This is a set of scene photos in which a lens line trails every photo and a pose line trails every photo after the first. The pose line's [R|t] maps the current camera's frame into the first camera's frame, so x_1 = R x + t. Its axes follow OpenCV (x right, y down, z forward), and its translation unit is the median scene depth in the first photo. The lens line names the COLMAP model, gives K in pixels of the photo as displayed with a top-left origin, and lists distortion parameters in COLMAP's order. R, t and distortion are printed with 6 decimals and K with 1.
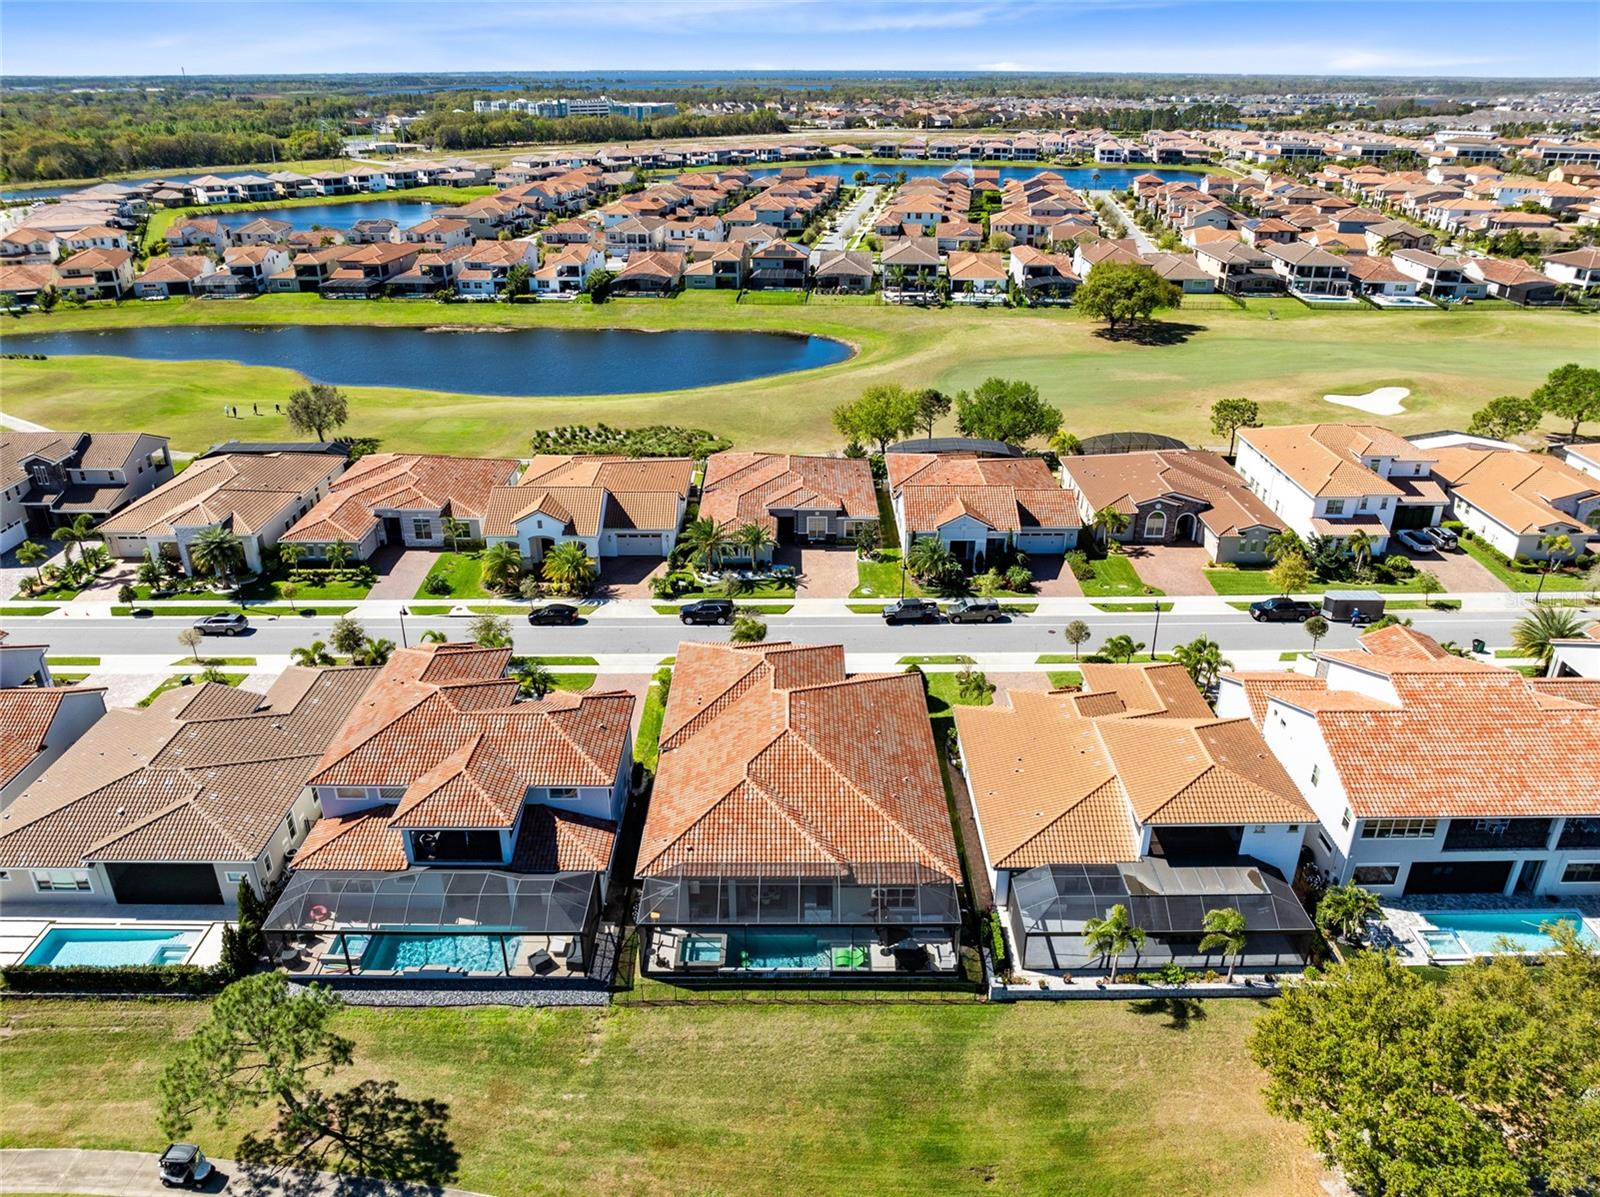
lens RADIAL K [[1147.7, 0, 799.2], [0, 1147.7, 601.2], [0, 0, 1]] dist [-0.044282, 0.007731]
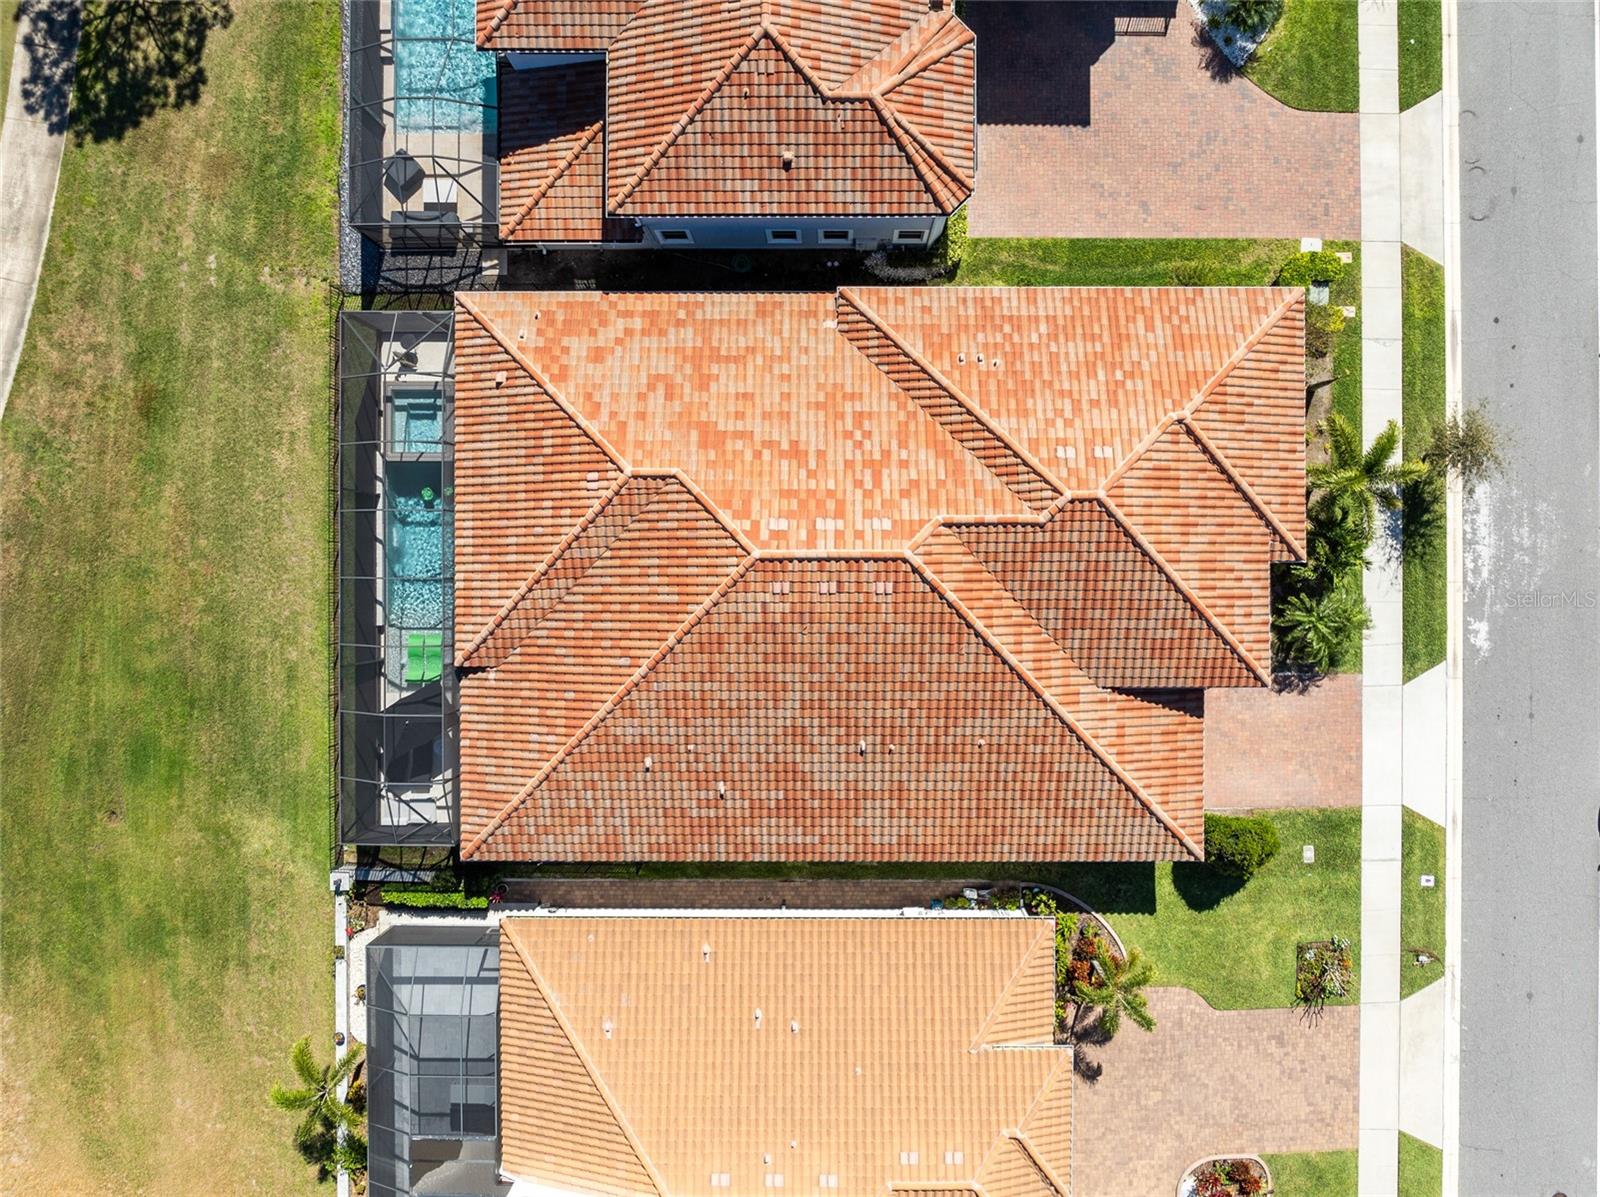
lens RADIAL K [[1147.7, 0, 800.6], [0, 1147.7, 589.8], [0, 0, 1]] dist [-0.044282, 0.007731]
pose [[-0.010282, 0.999943, -0.002805, 0.005168], [-0.452532, -0.002151, 0.891746, -0.331676], [0.891689, 0.010438, 0.452528, 0.863217]]
